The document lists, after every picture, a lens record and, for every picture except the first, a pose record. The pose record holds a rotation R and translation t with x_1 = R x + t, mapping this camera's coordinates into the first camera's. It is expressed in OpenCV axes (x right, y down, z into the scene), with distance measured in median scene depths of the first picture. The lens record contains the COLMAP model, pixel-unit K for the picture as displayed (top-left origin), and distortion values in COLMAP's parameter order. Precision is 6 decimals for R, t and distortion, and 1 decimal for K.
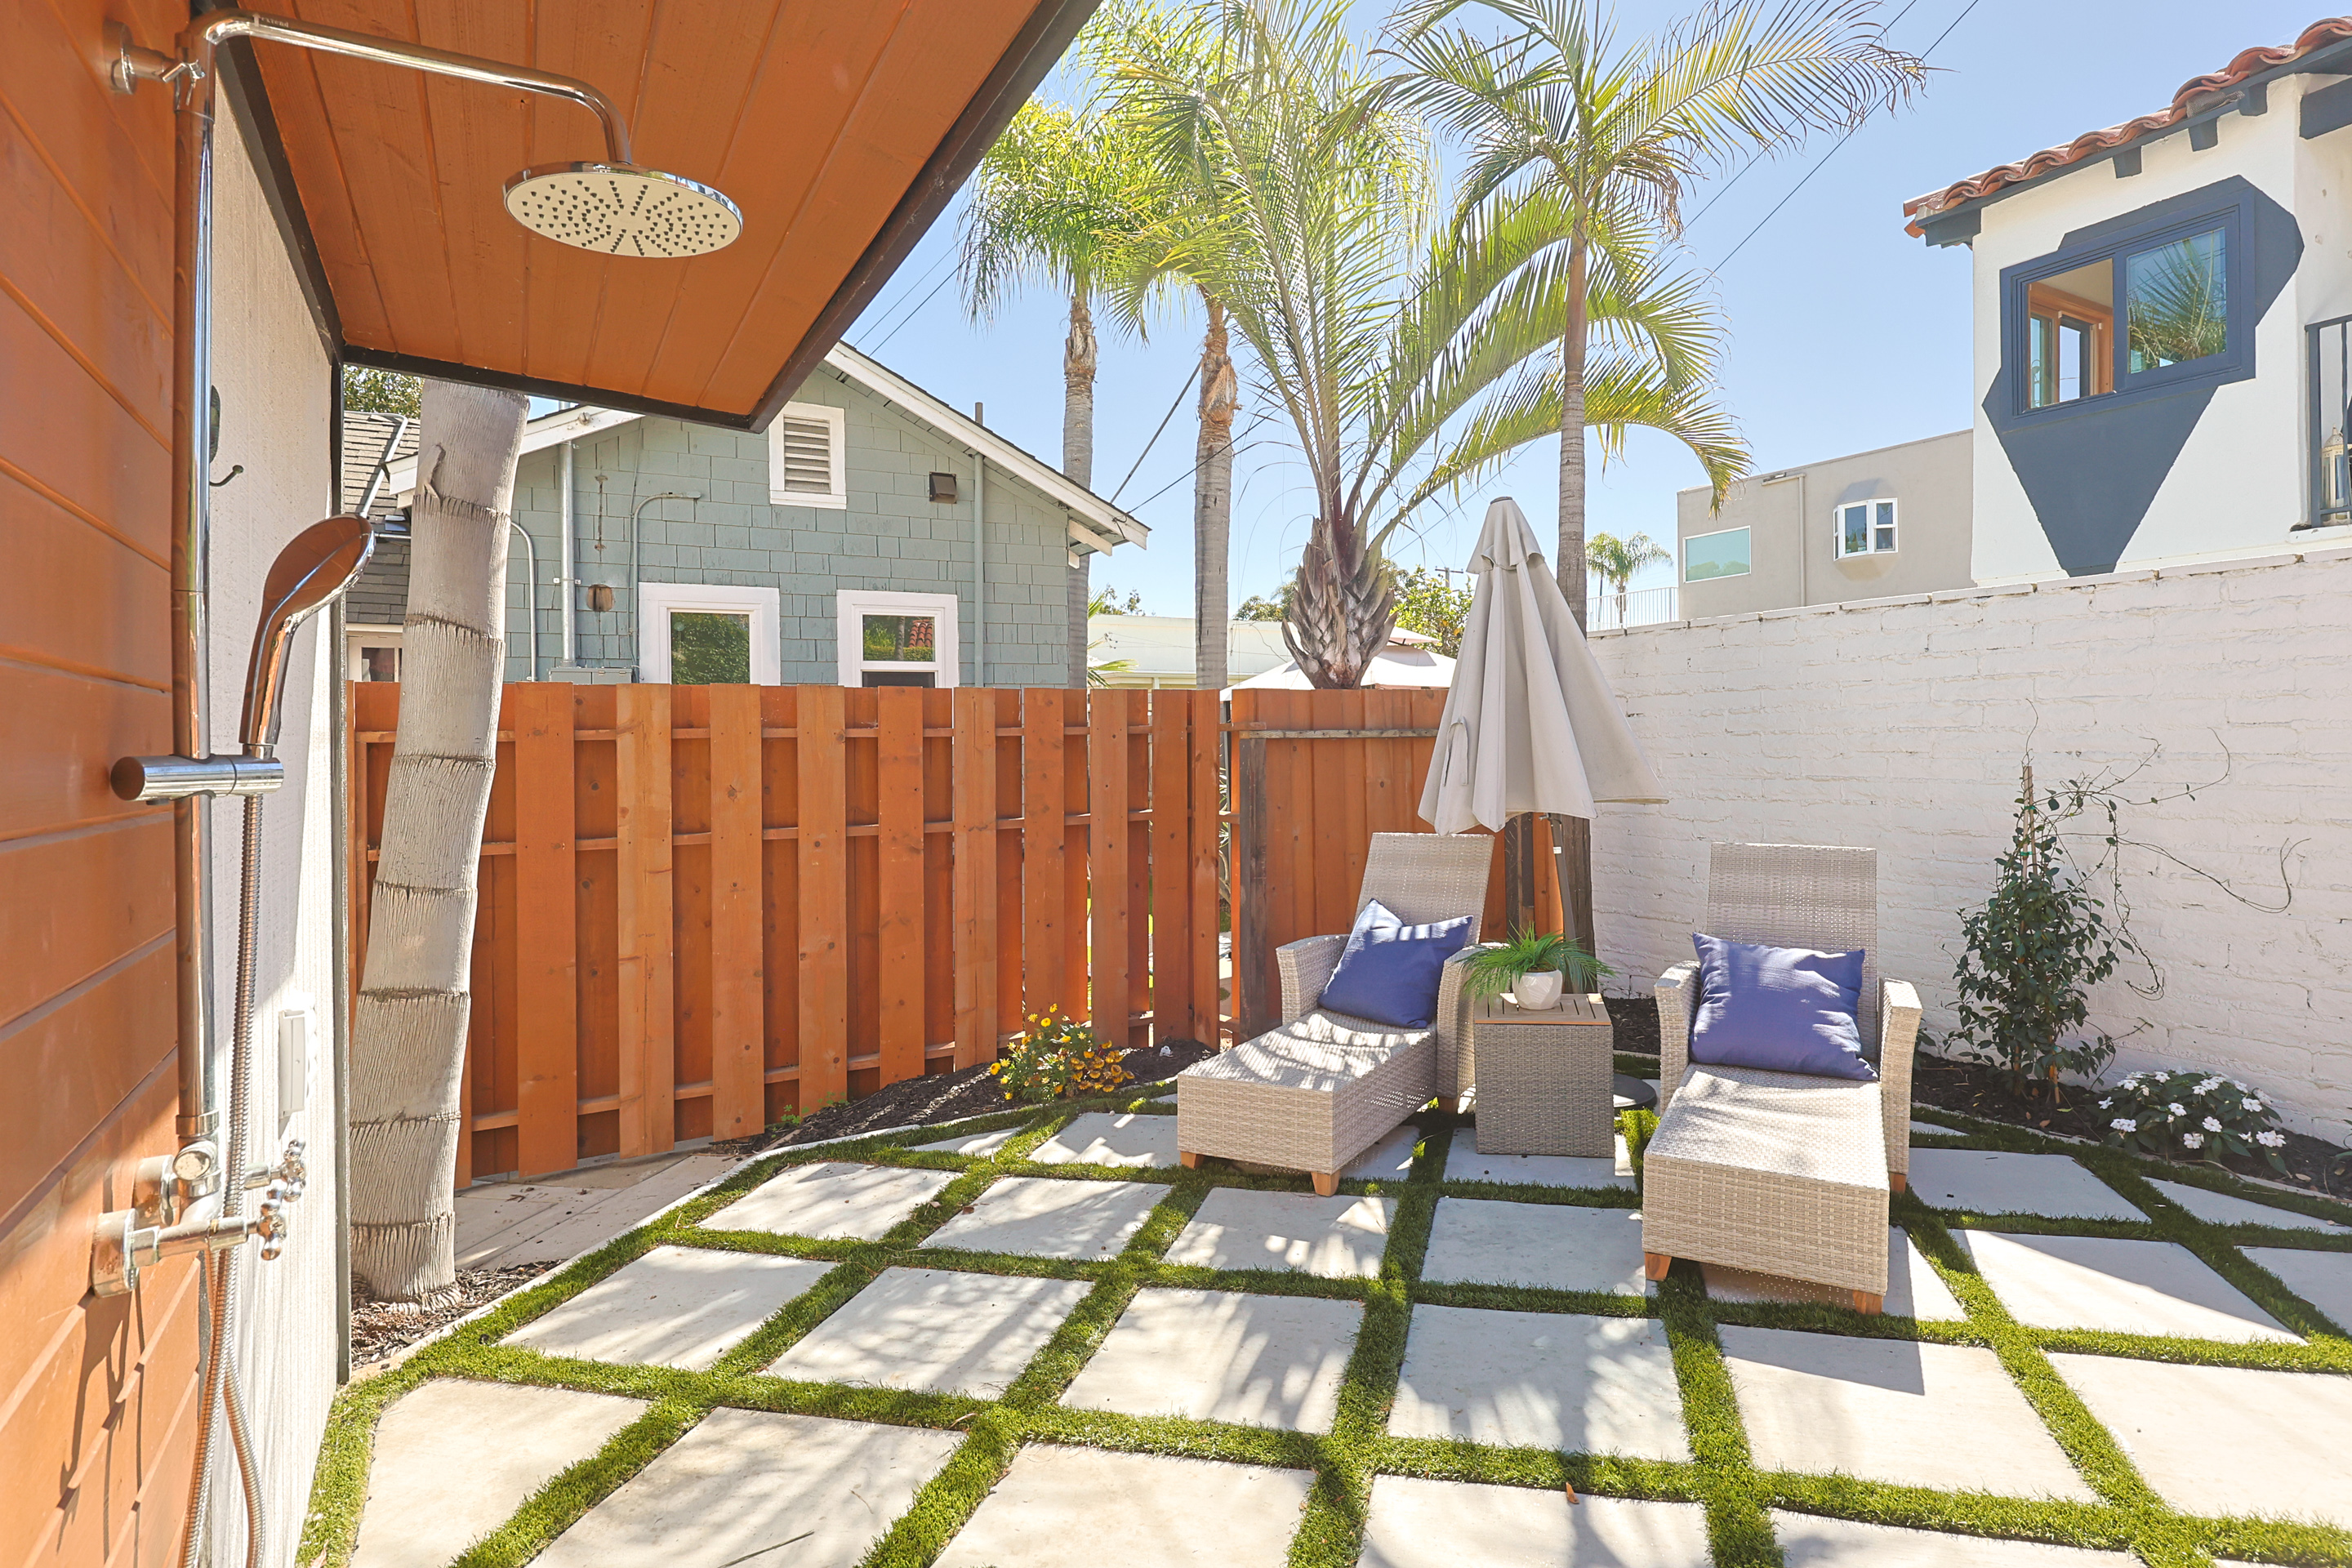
lens RADIAL K [[1225.8, 0, 1280.4], [0, 1225.8, 739.4], [0, 0, 1]] dist [0.018154, -0.013082]
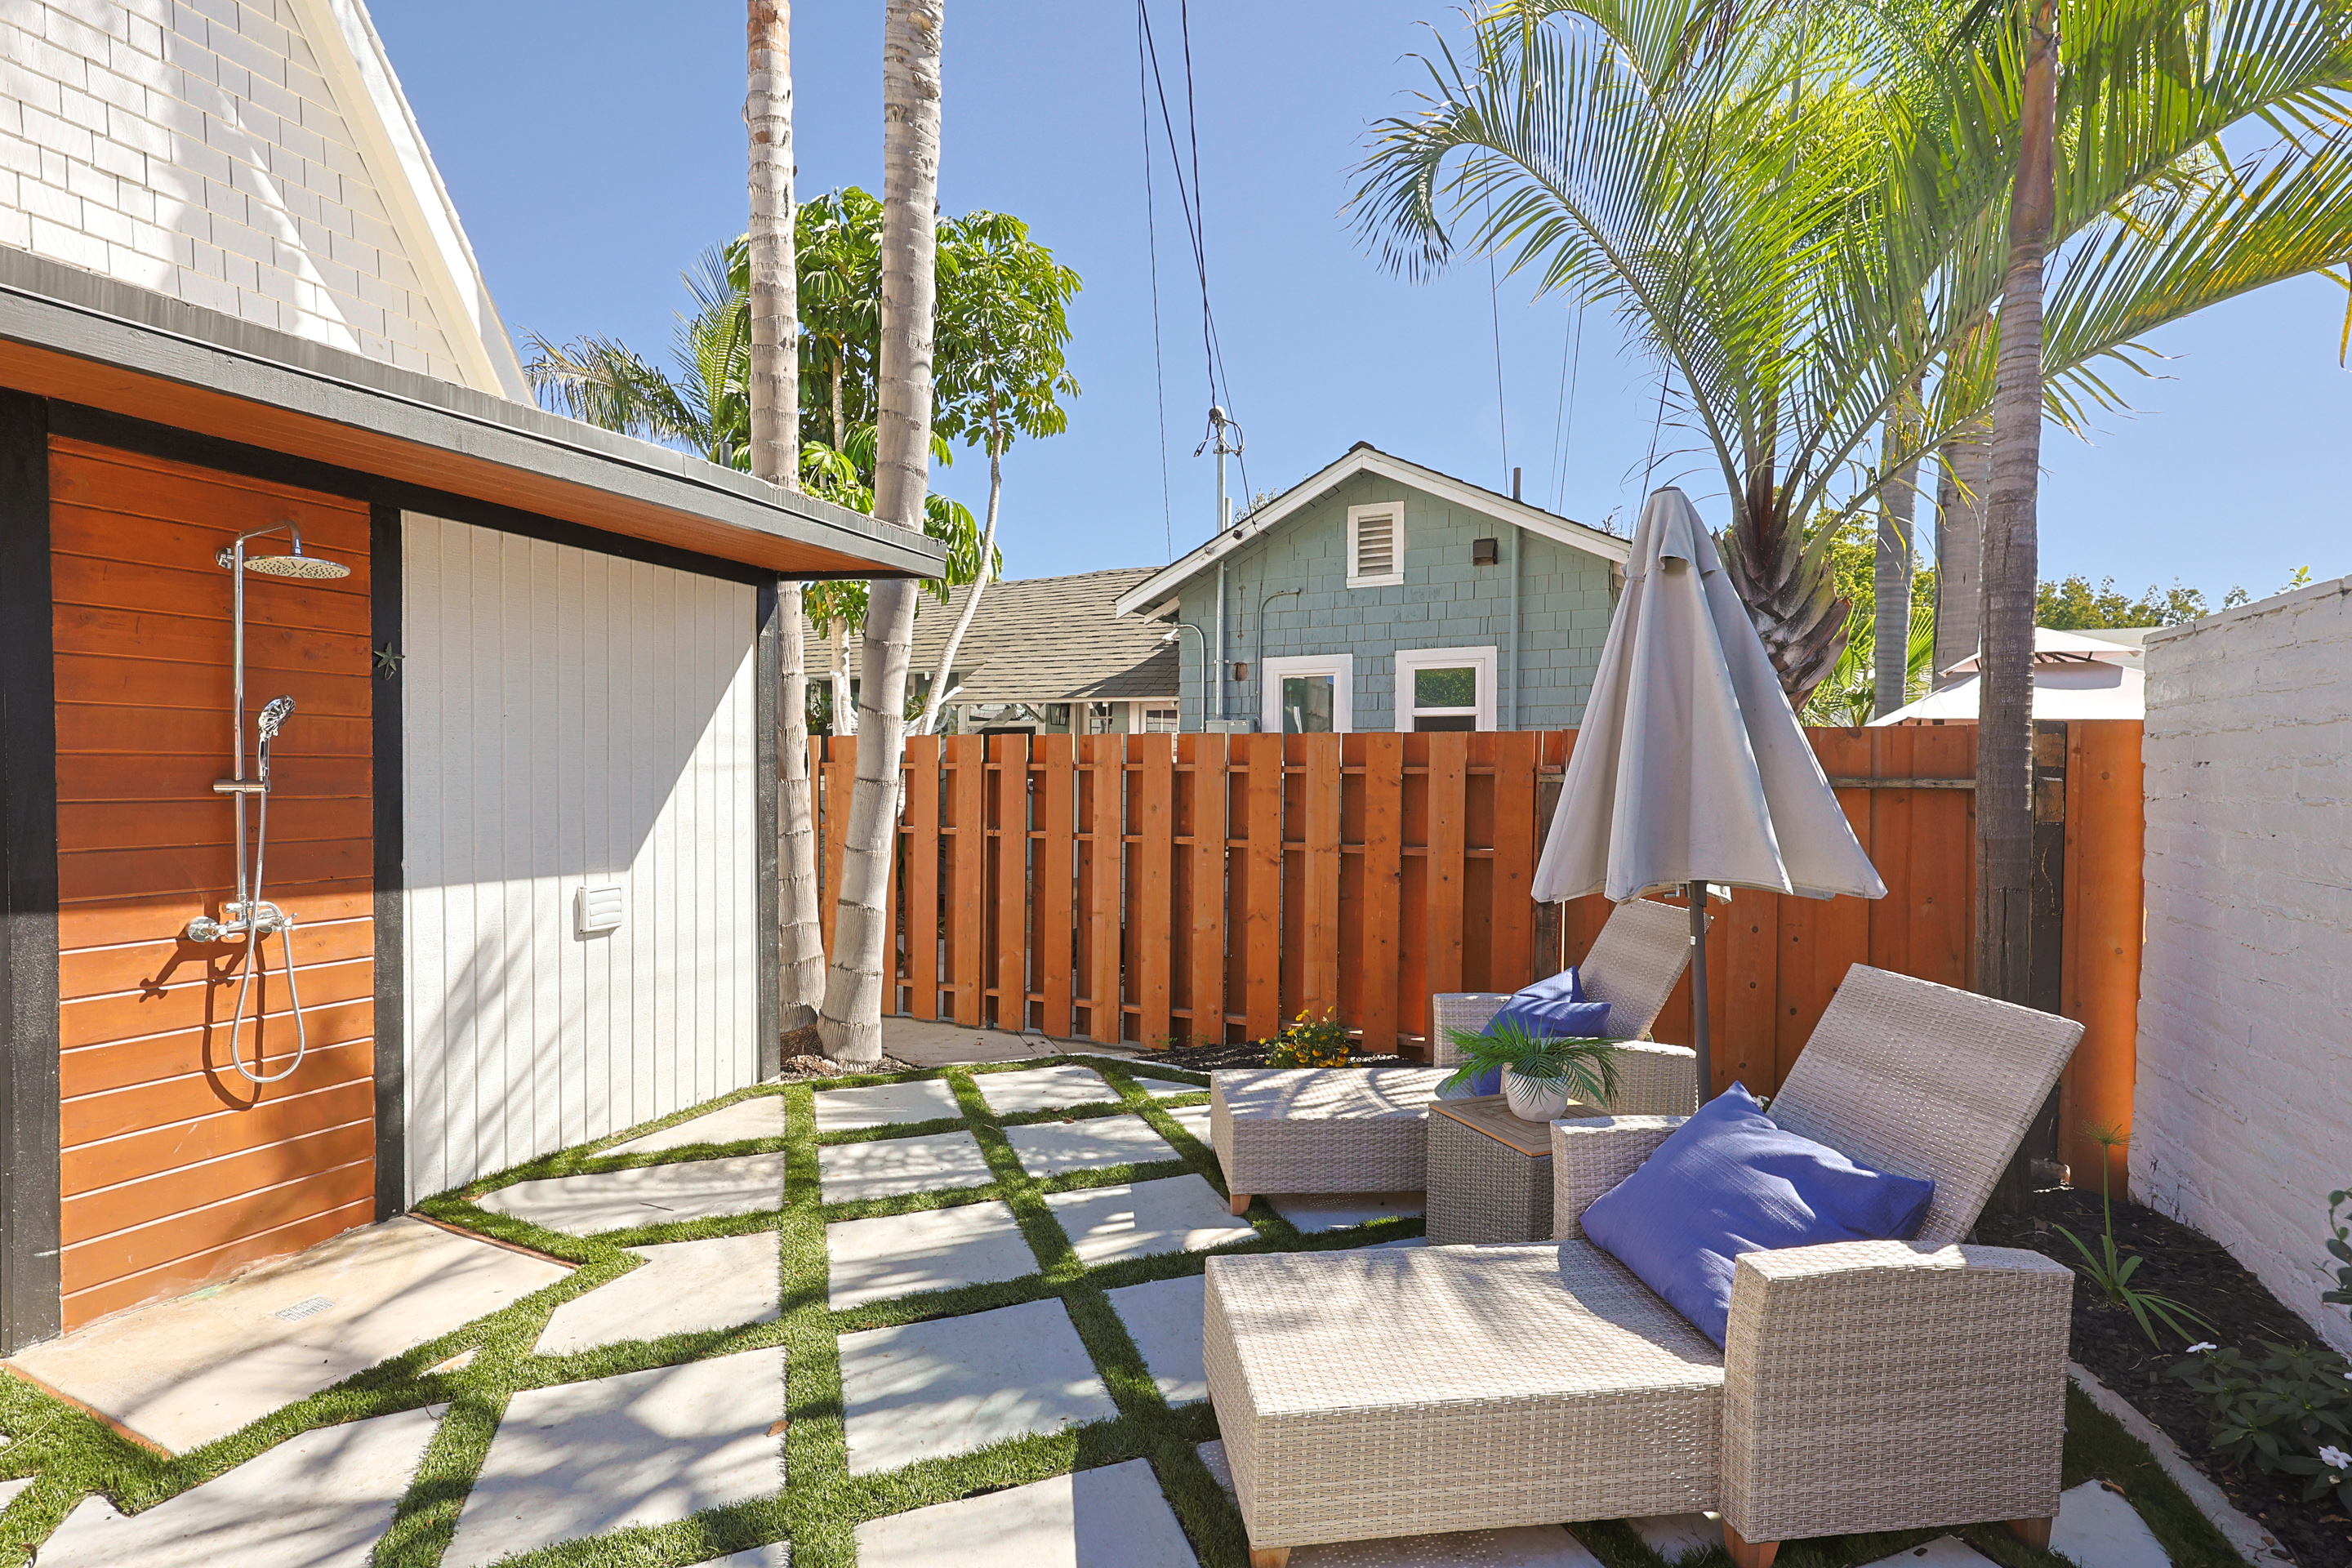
lens RADIAL K [[1051.7, 0, 1176.0], [0, 1051.7, 784.0], [0, 0, 1]] dist [0.000805, -0.000017]
pose [[0.534964, 0.031531, -0.844286, 0.505544], [-0.017558, 0.999502, 0.026203, -0.015138], [0.844692, 0.000807, 0.535252, 0.306462]]
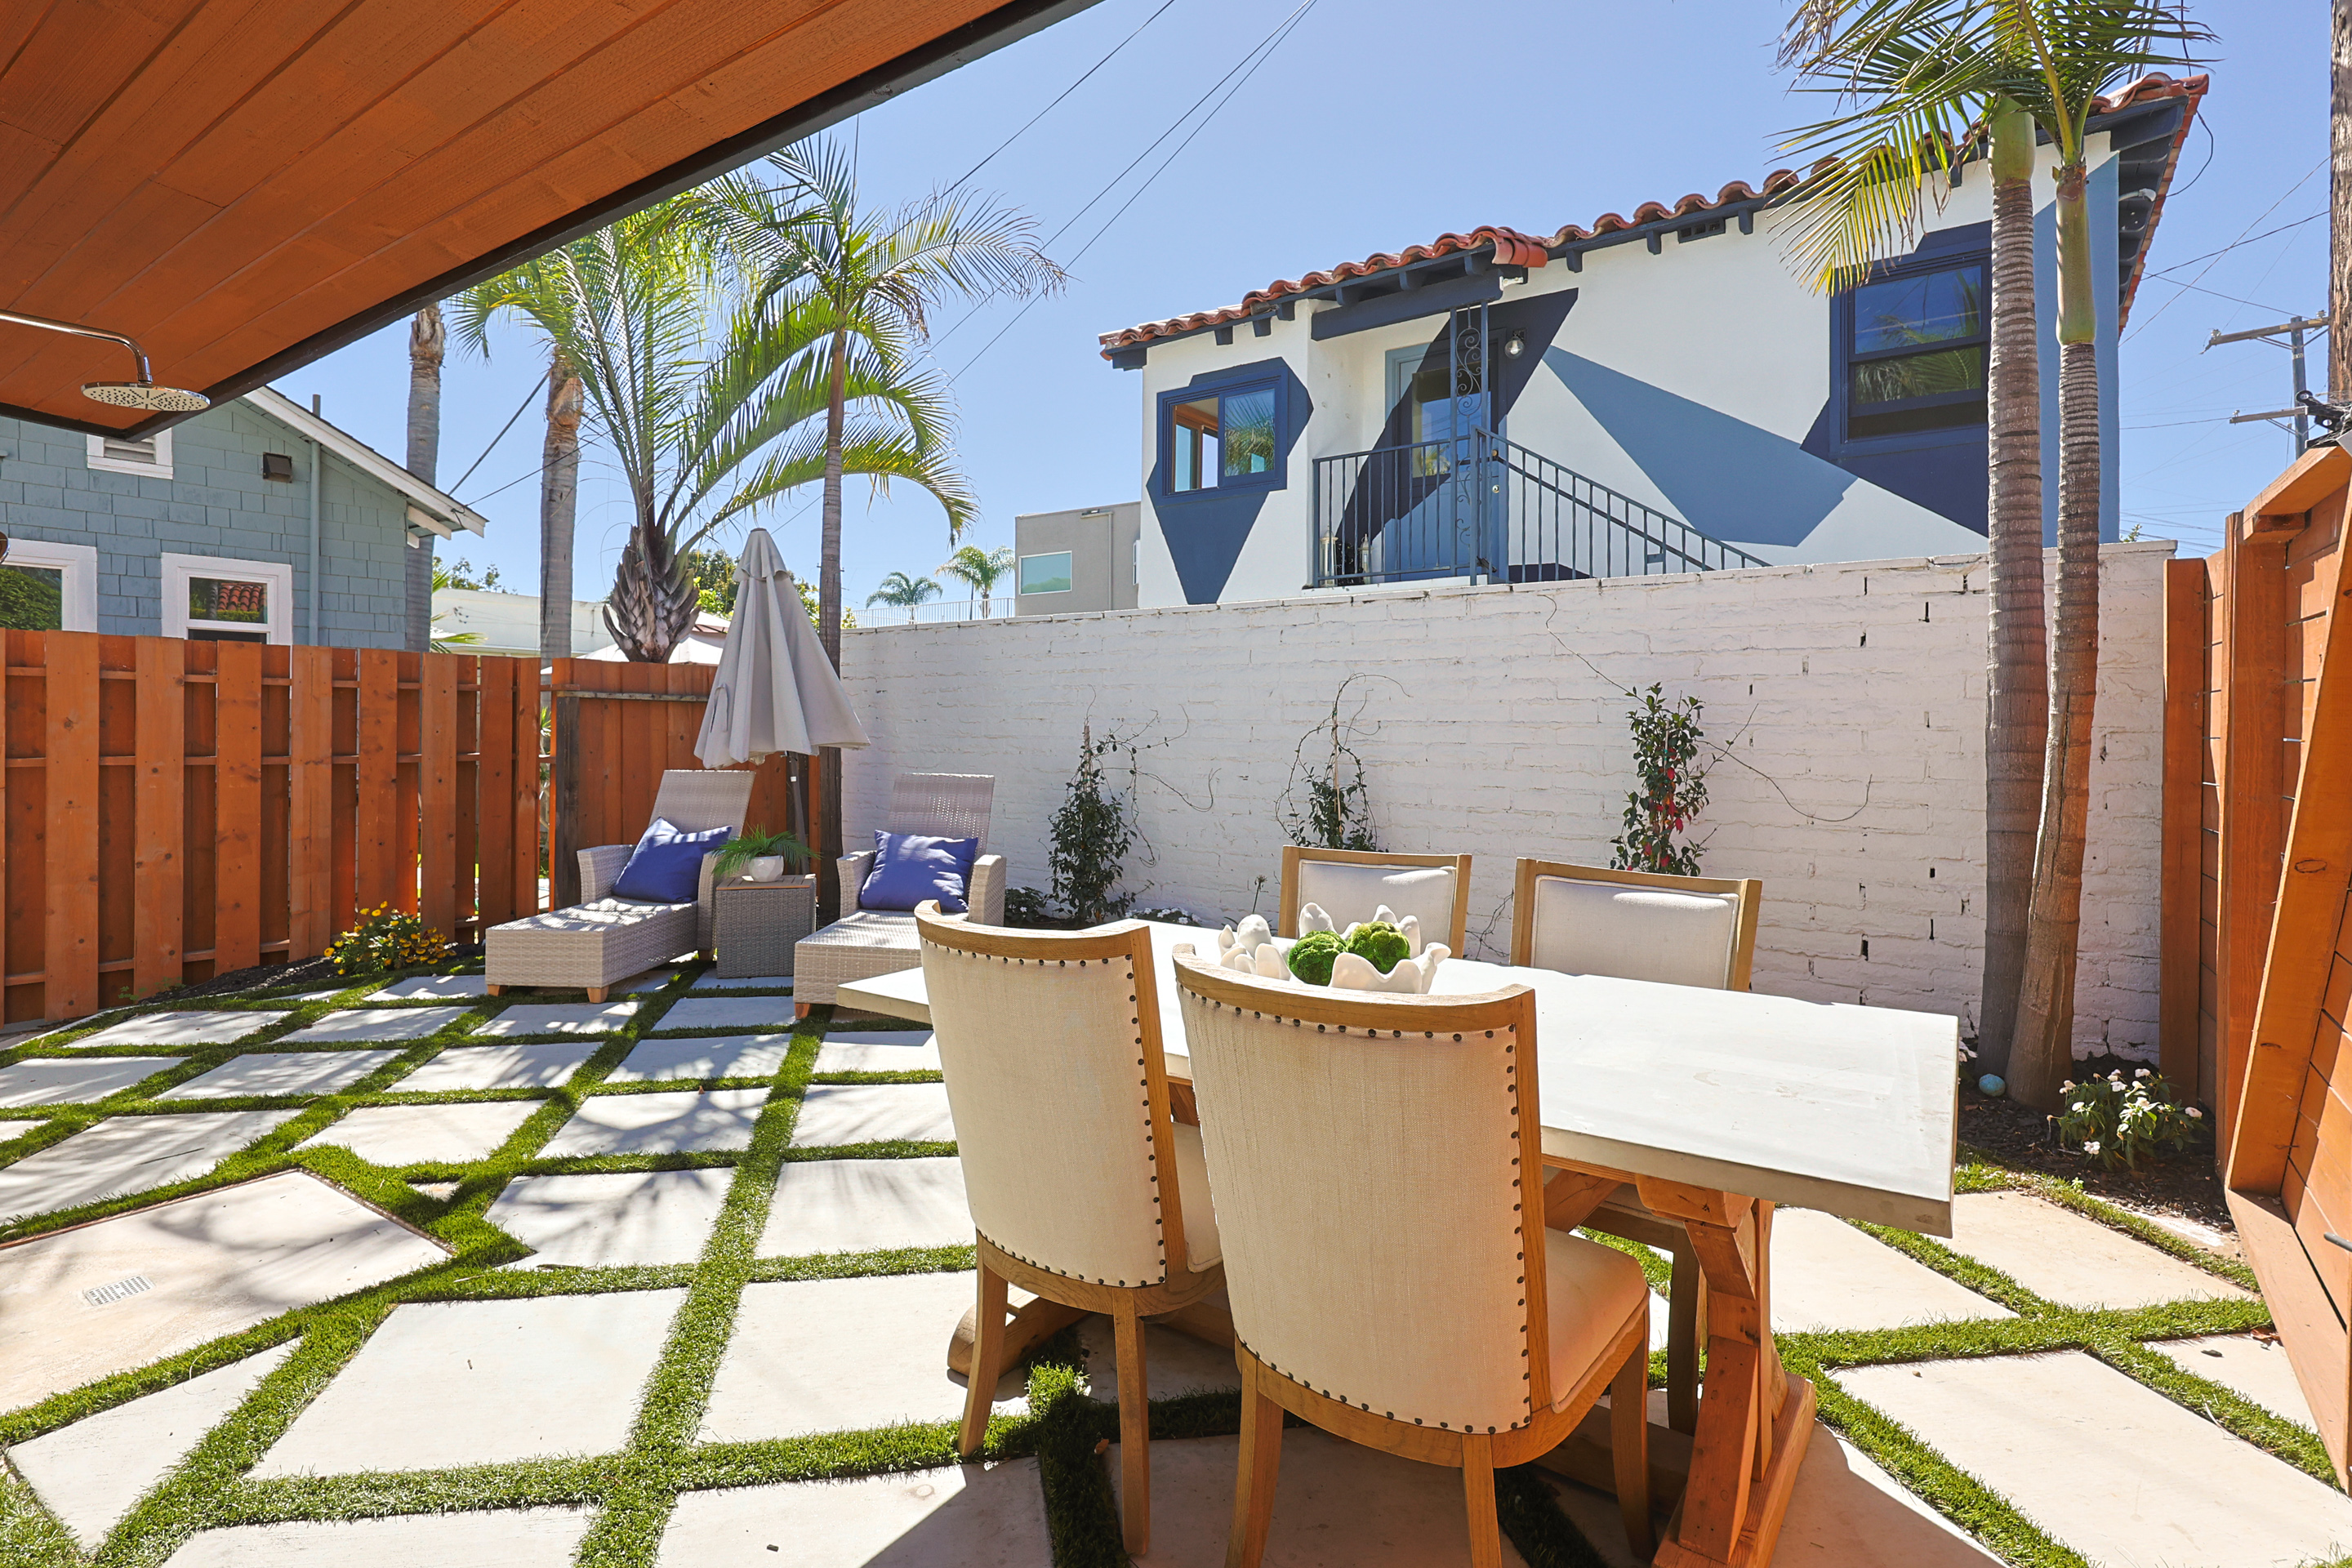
lens RADIAL K [[1159.1, 0, 1111.1], [0, 1159.1, 753.4], [0, 0, 1]] dist [0.002464, 0.000690]
pose [[0.932463, 0.016300, 0.360897, 0.069055], [-0.023122, 0.999626, 0.014594, 0.026881], [-0.360524, -0.021953, 0.932492, -0.330333]]
